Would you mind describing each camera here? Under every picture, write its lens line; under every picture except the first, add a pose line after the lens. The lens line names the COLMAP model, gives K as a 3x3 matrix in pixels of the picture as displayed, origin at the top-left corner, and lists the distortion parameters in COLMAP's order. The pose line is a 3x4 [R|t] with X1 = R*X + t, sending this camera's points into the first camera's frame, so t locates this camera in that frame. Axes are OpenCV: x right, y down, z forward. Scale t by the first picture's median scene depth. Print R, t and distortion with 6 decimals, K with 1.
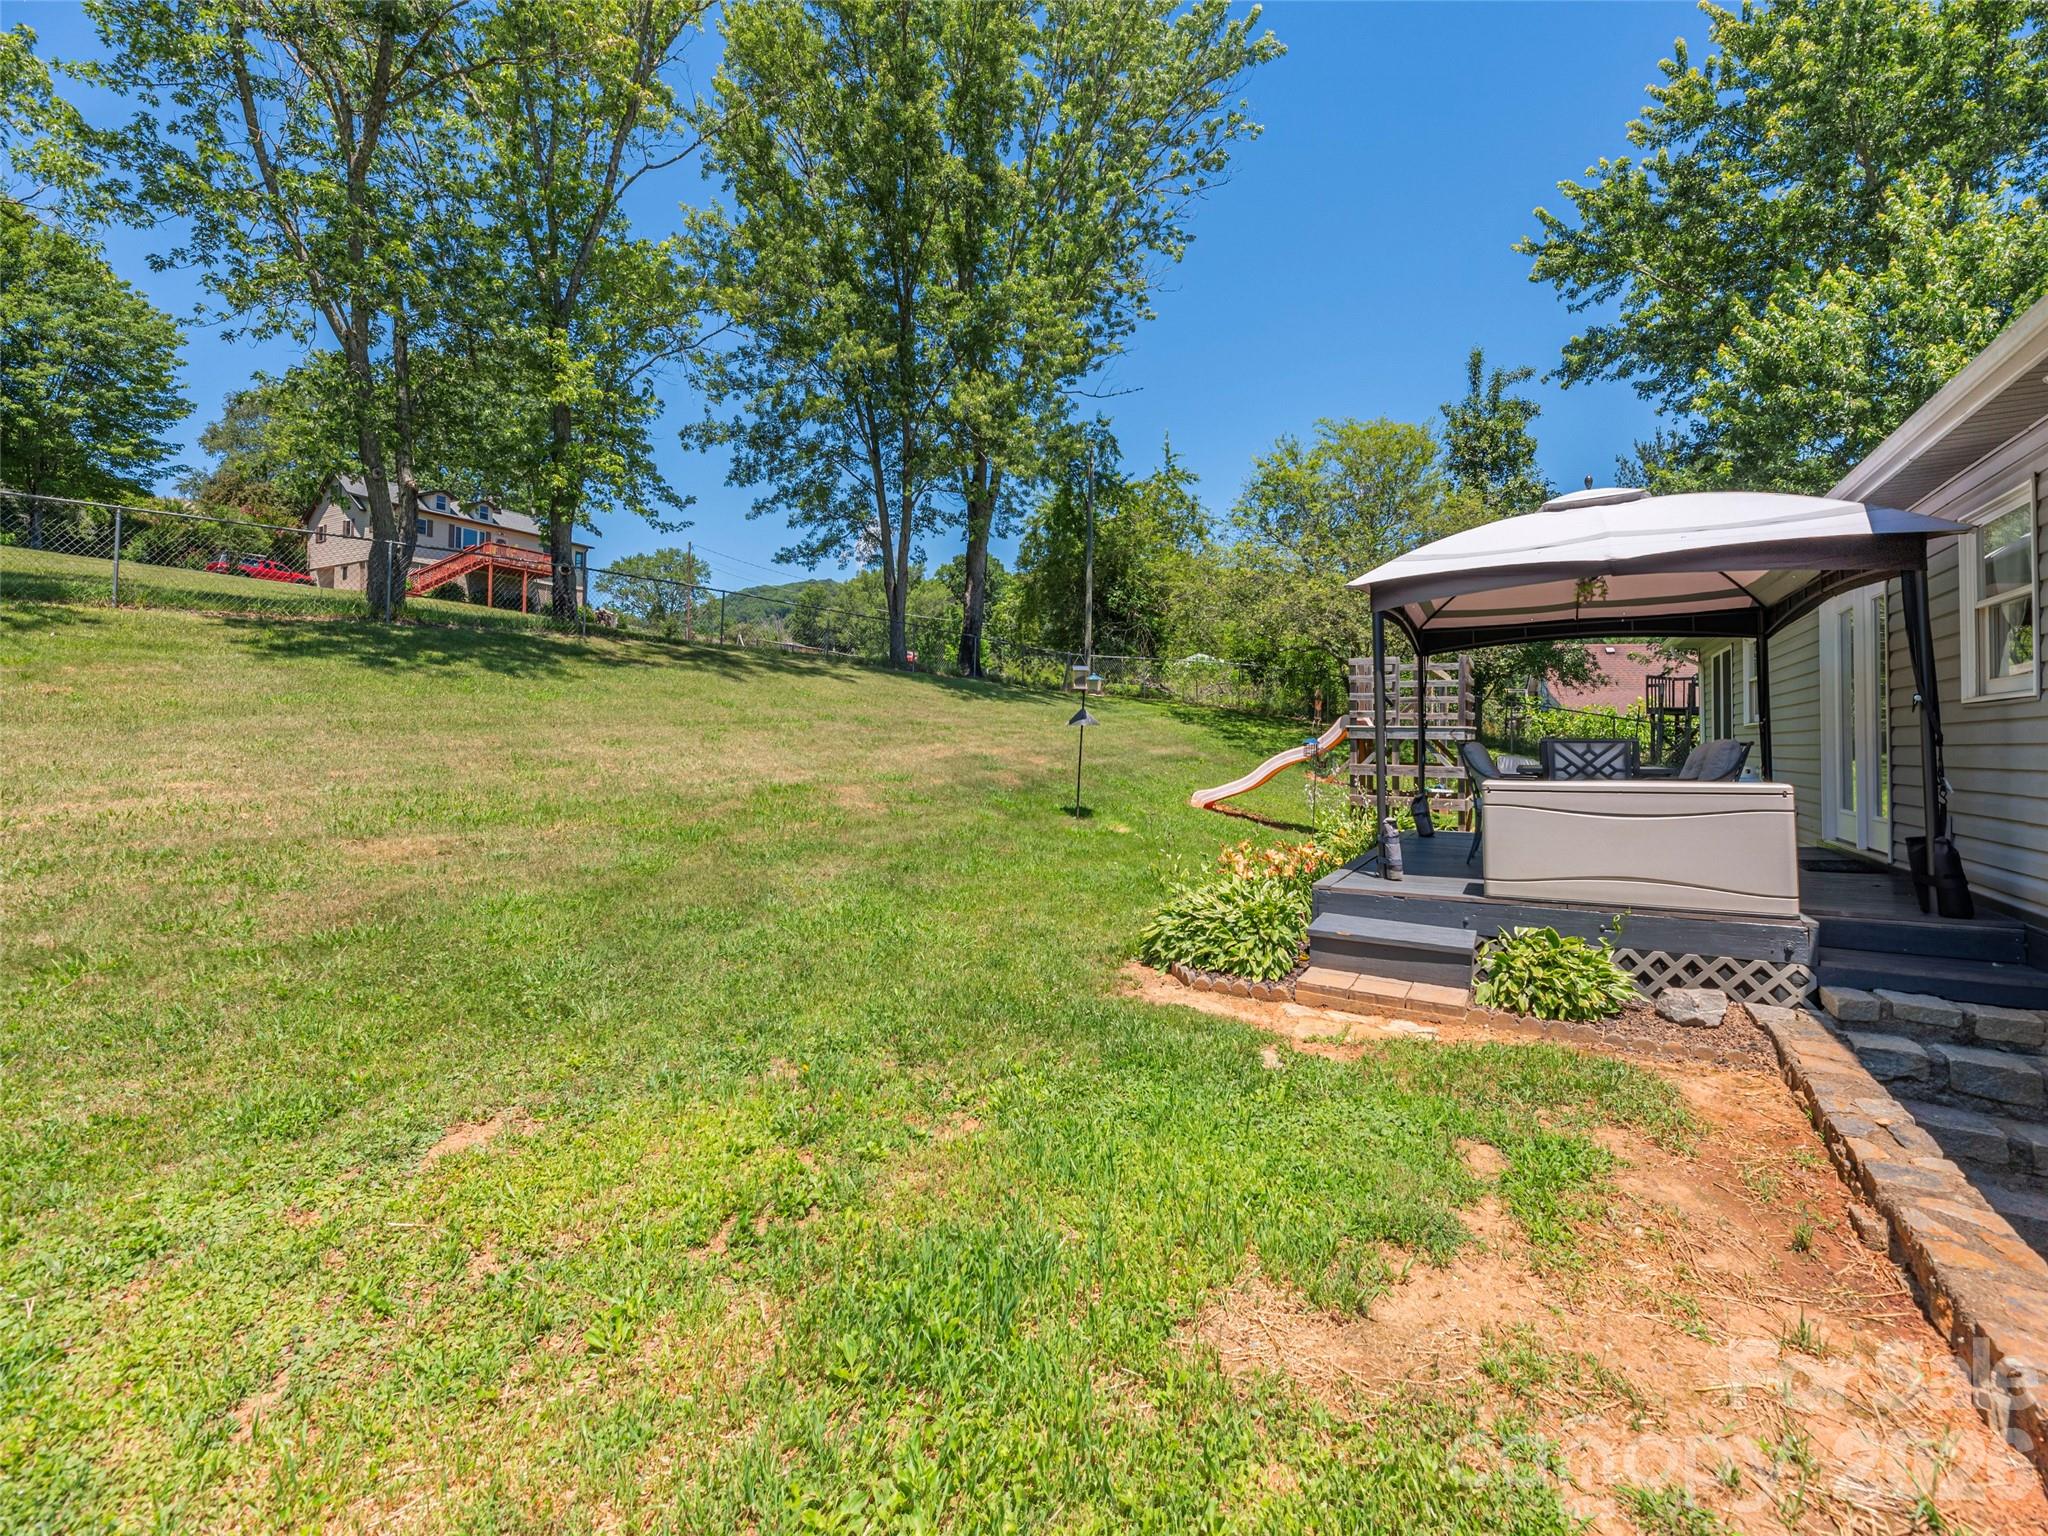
lens RADIAL K [[840.5, 0, 1016.9], [0, 840.5, 771.7], [0, 0, 1]] dist [0.000006, 0.000209]
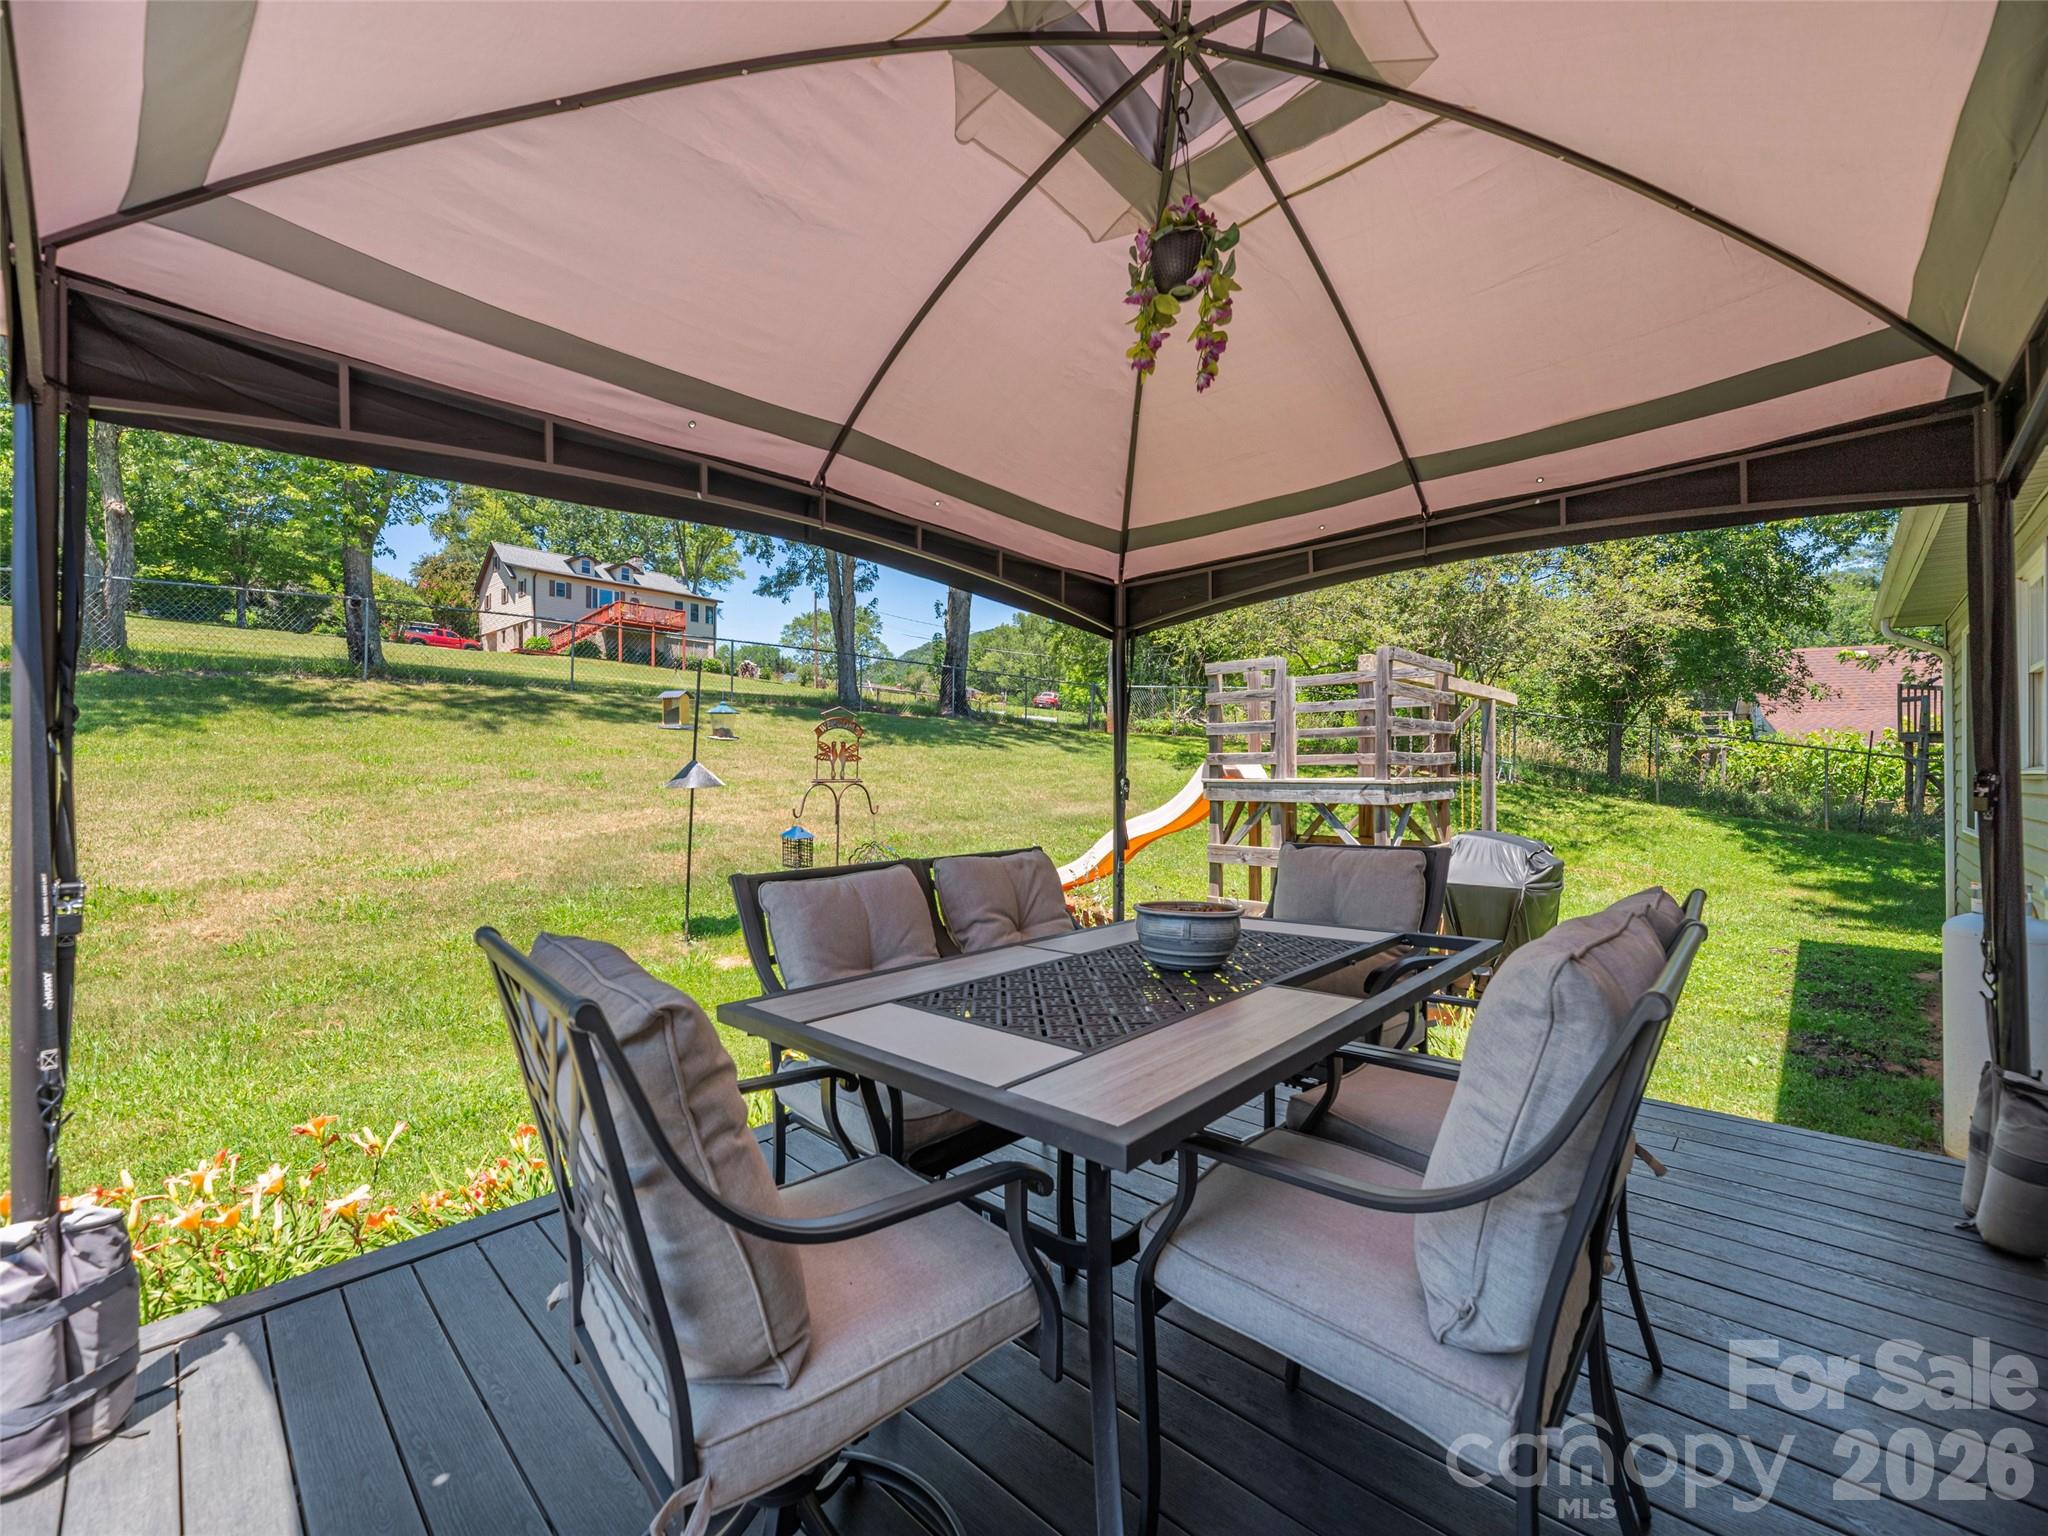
lens RADIAL K [[840.5, 0, 1016.9], [0, 840.5, 771.7], [0, 0, 1]] dist [0.000006, 0.000209]
pose [[0.976923, -0.013456, -0.213169, 0.080552], [0.003420, 0.998871, -0.047379, -0.006780], [0.213566, 0.045557, 0.975866, 0.085139]]
